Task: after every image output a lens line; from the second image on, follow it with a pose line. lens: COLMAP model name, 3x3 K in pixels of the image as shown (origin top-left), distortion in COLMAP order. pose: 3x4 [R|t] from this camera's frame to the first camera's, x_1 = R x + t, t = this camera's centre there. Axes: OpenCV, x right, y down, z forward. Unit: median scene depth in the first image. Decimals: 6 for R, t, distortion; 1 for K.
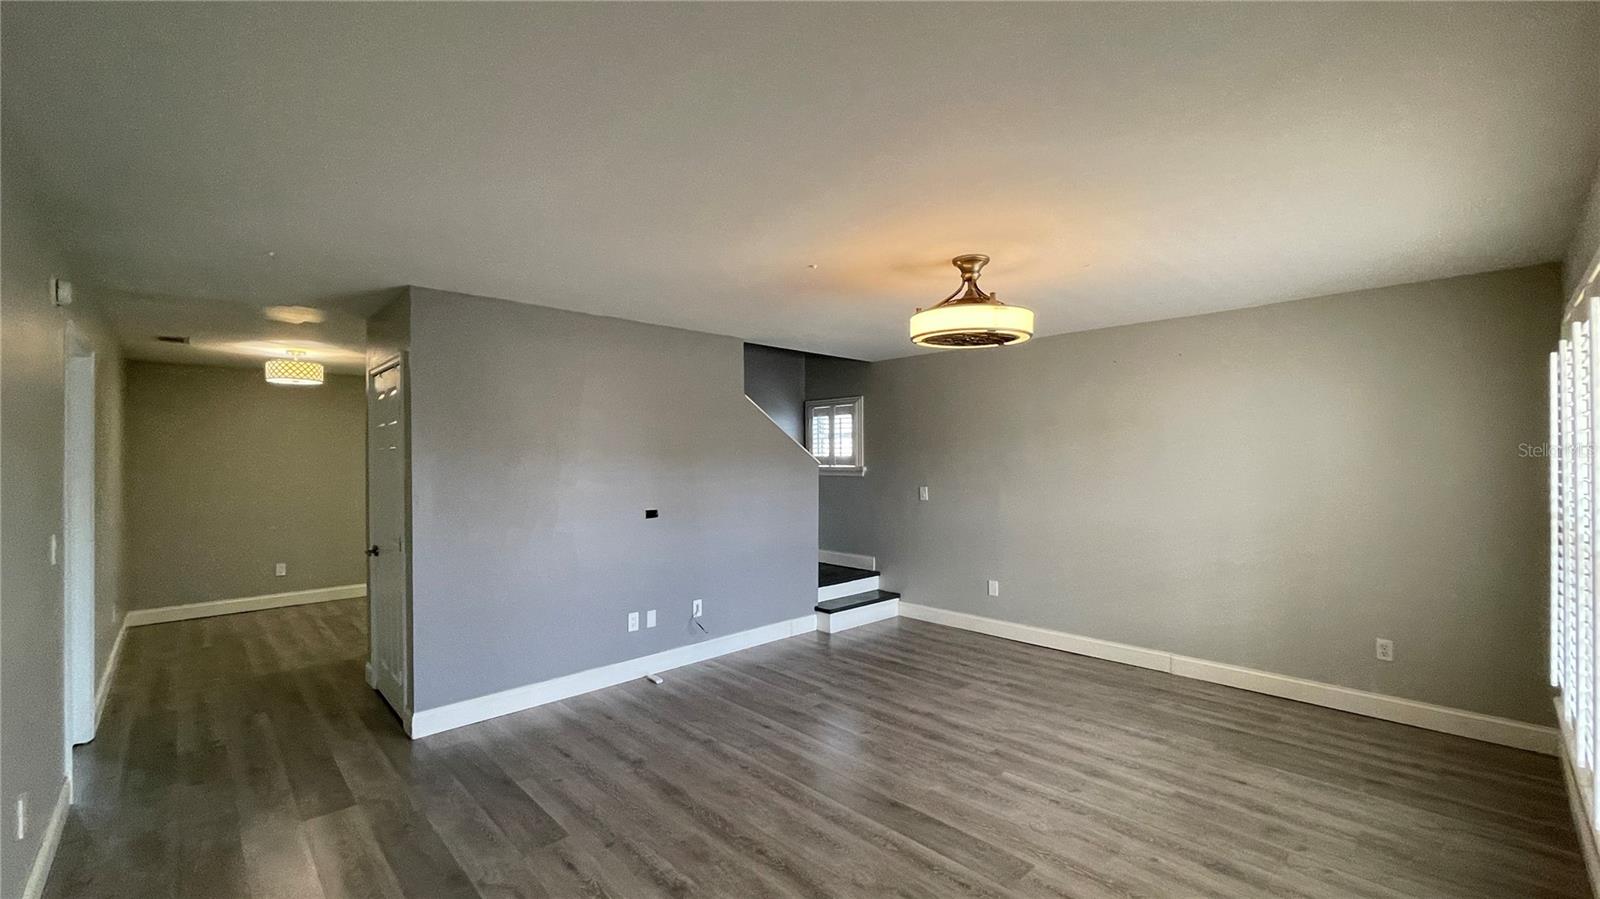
lens RADIAL K [[654.3, 0, 797.2], [0, 654.3, 449.2], [0, 0, 1]] dist [0.011536, 0.000284]
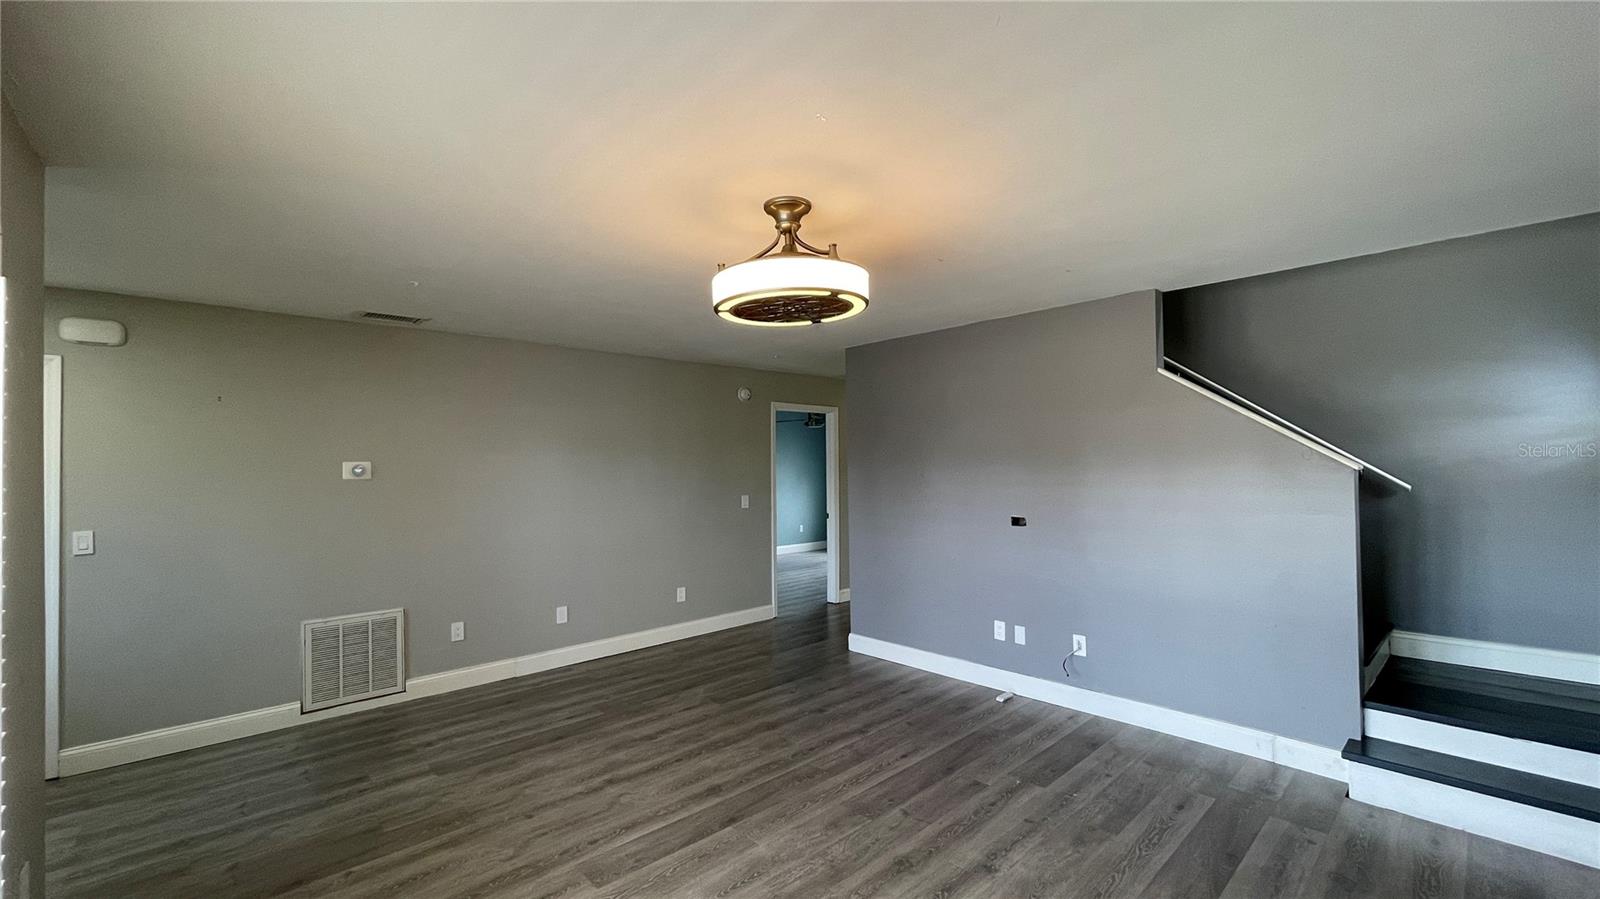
lens RADIAL K [[654.3, 0, 797.2], [0, 654.3, 449.2], [0, 0, 1]] dist [0.011536, 0.000284]
pose [[-0.015741, -0.019896, -0.999678, 0.834003], [0.026258, 0.999449, -0.020305, 0.008054], [0.999531, -0.026569, -0.015210, 0.825317]]
